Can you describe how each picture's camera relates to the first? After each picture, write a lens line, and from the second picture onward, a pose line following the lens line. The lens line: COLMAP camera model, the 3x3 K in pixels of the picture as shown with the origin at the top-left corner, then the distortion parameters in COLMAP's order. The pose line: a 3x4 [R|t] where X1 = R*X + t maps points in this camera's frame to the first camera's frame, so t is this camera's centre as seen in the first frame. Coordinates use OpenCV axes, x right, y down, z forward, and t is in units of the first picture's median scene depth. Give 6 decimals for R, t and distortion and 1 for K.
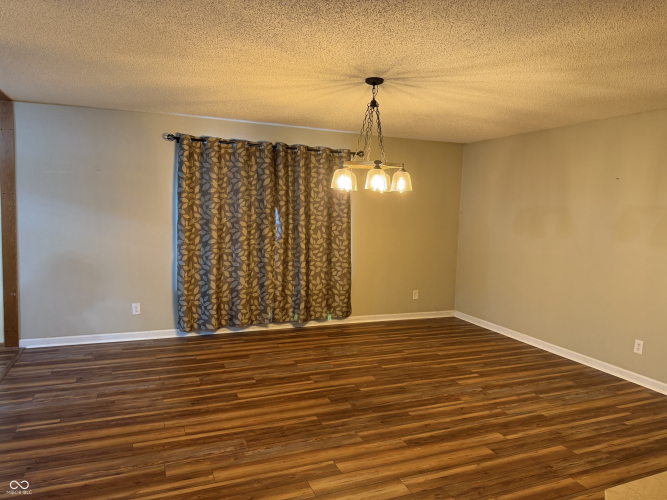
lens RADIAL K [[473.0, 0, 333.5], [0, 473.0, 250.0], [0, 0, 1]] dist [0.003061, -0.094025]
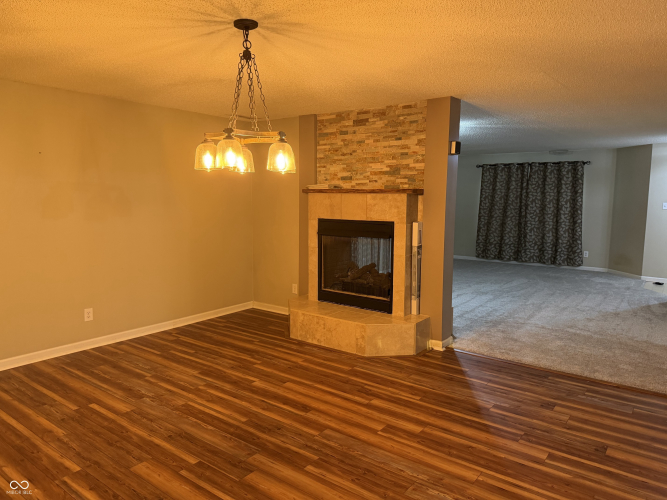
lens RADIAL K [[473.0, 0, 333.5], [0, 473.0, 250.0], [0, 0, 1]] dist [0.003061, -0.094025]
pose [[-0.514716, -0.136126, 0.846485, -0.664449], [0.063243, 0.978597, 0.195827, -0.142793], [-0.855025, 0.154329, -0.495091, 1.289953]]
